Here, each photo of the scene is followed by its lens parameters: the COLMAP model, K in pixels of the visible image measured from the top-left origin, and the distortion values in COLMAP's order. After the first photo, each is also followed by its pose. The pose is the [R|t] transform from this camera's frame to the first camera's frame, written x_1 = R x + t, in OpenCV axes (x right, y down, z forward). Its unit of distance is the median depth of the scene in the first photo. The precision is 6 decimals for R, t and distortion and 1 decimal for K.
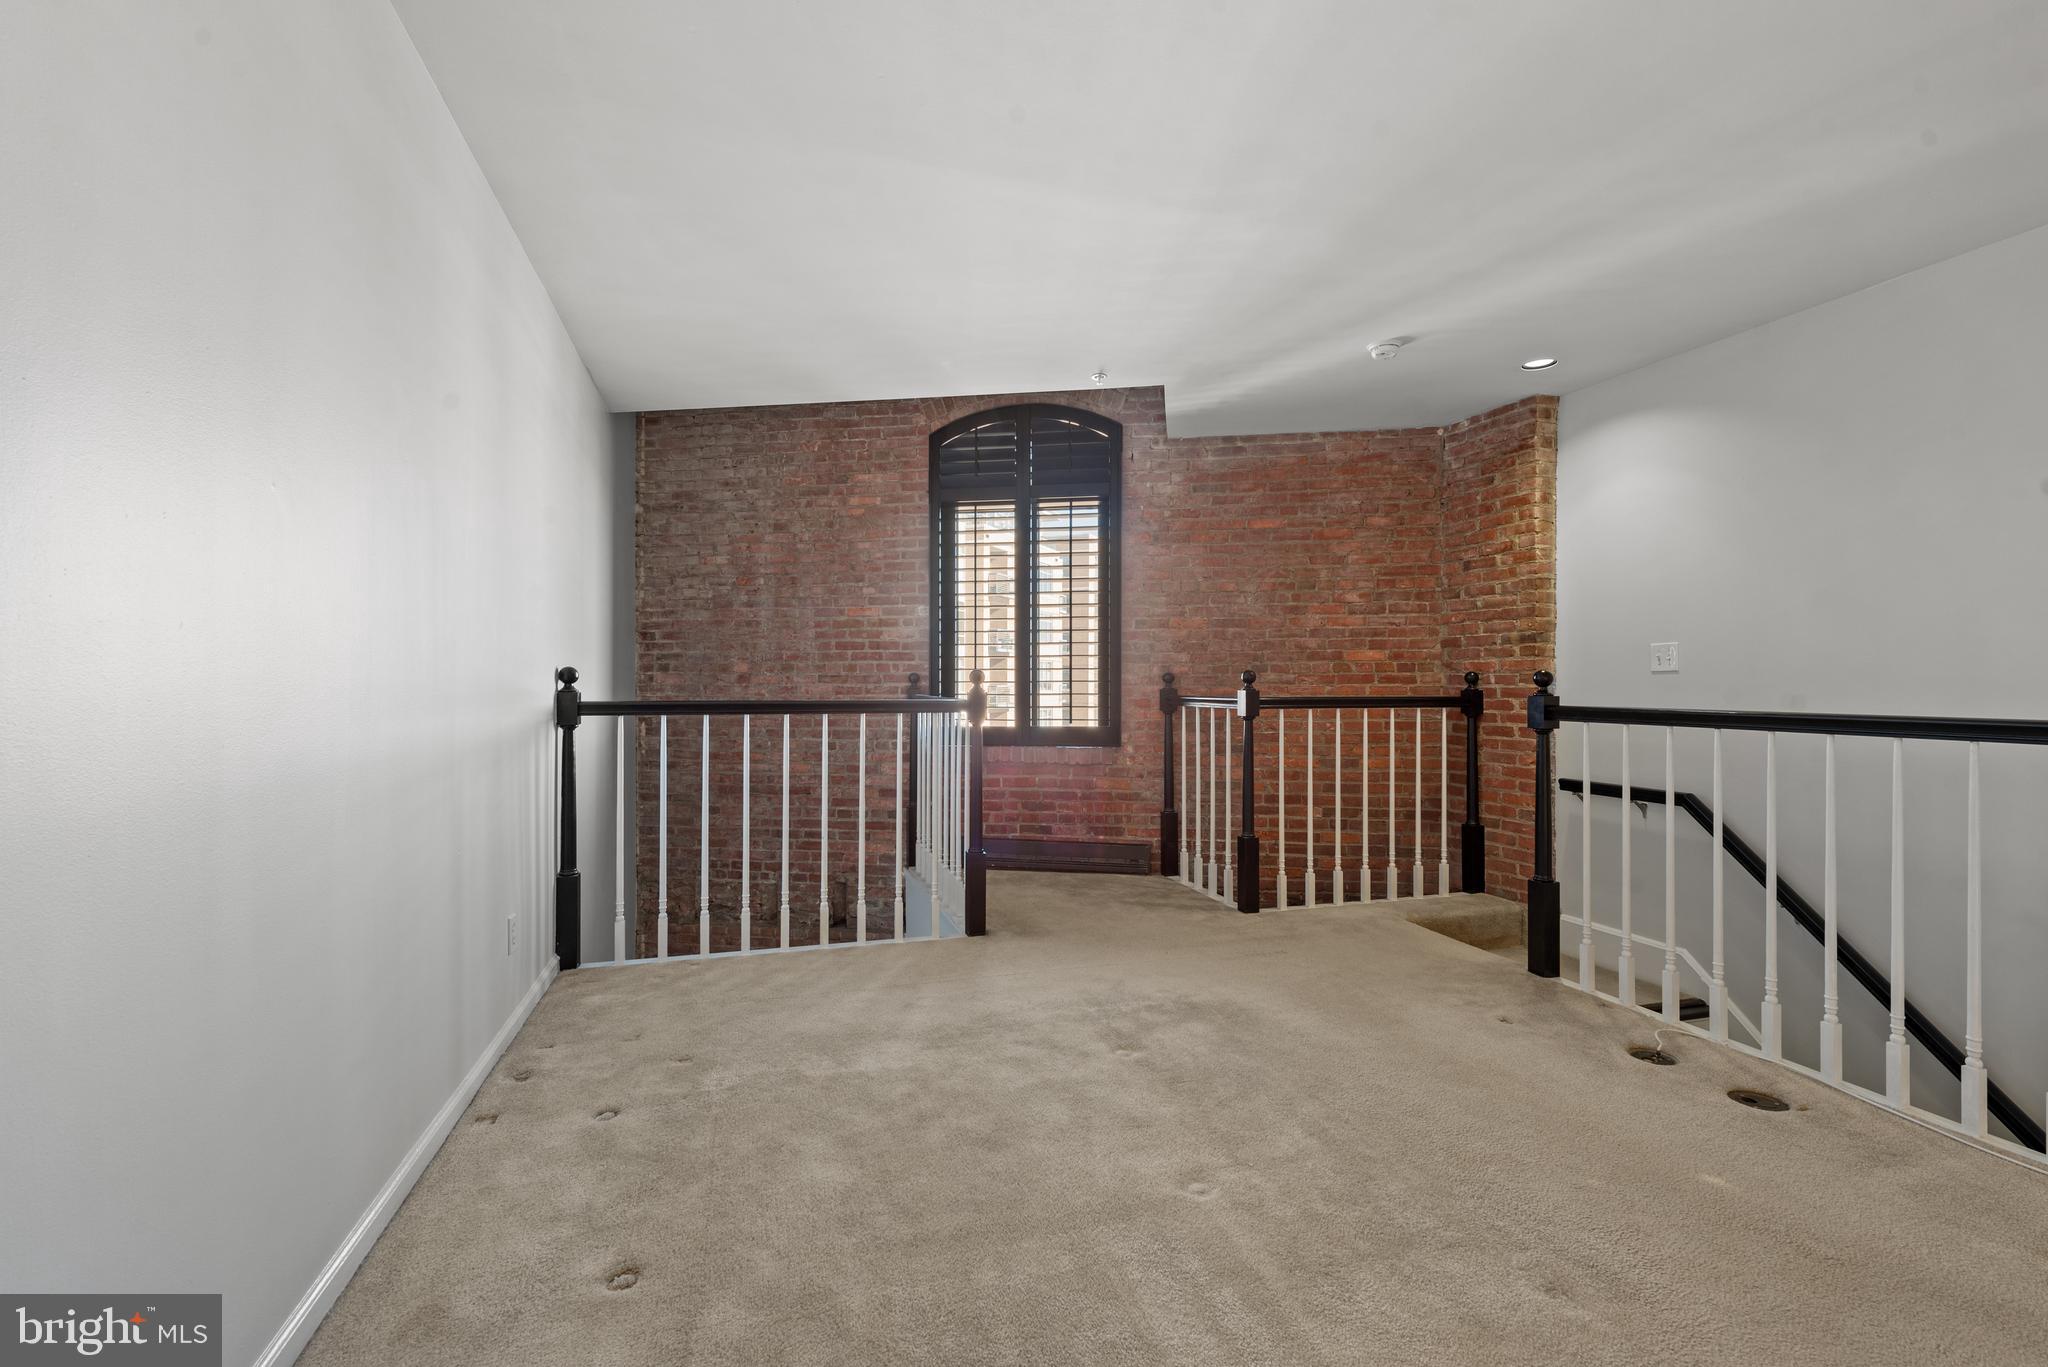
lens RADIAL K [[917.8, 0, 1017.1], [0, 917.8, 682.5], [0, 0, 1]] dist [0.014947, 0.000038]
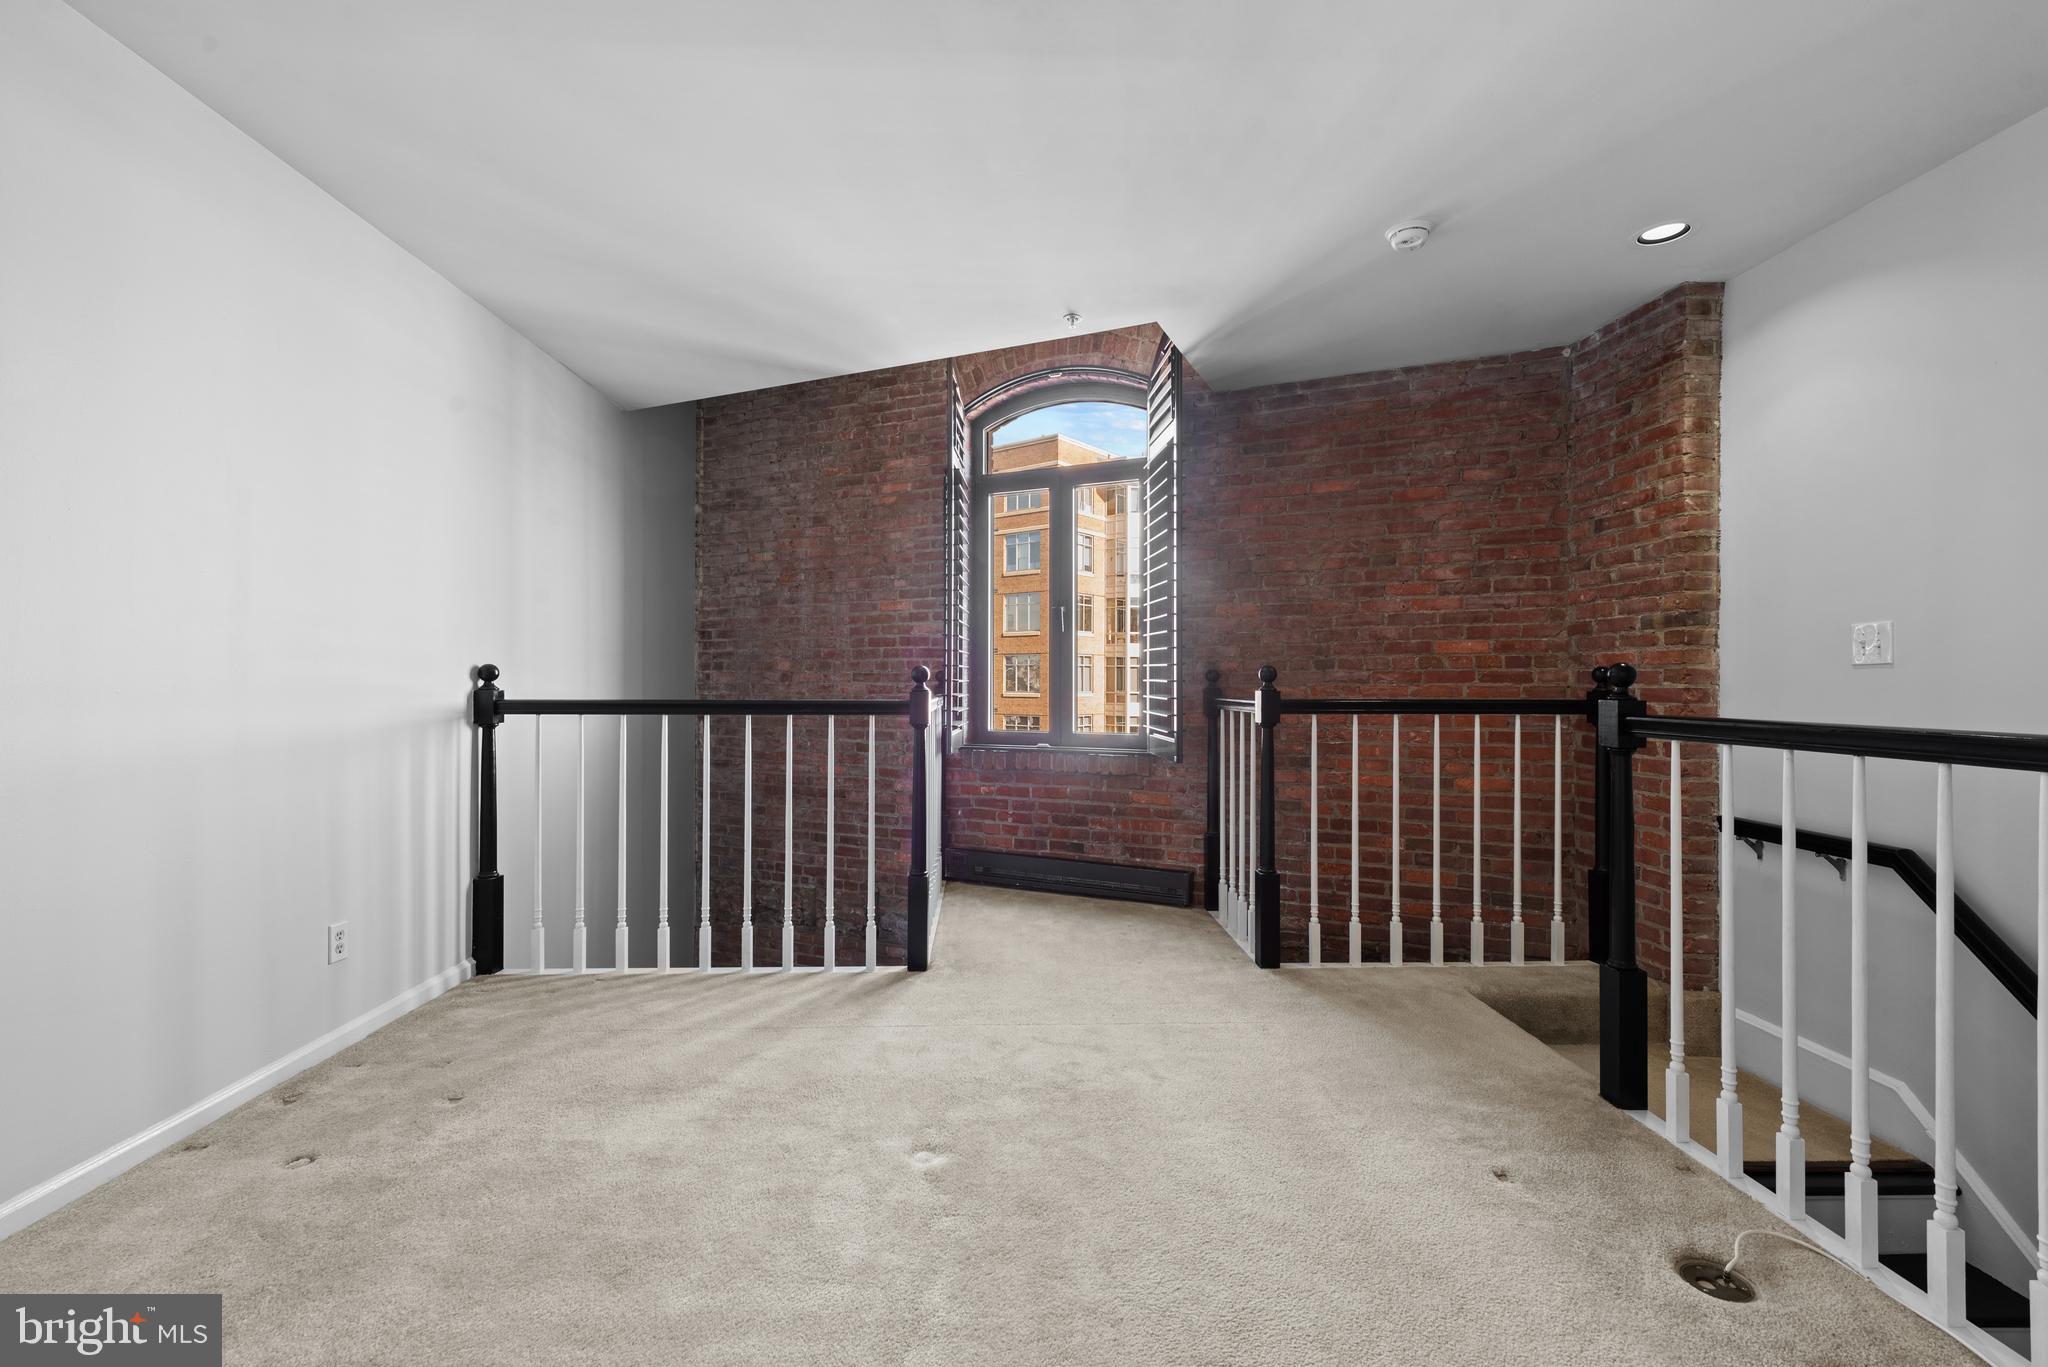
lens RADIAL K [[896.1, 0, 1027.2], [0, 896.1, 682.0], [0, 0, 1]] dist [0.014698, -0.006232]
pose [[0.965206, 0.000737, -0.261489, 0.219044], [-0.000939, 0.999999, -0.000648, 0.001497], [0.261489, 0.000871, 0.965206, 0.160503]]
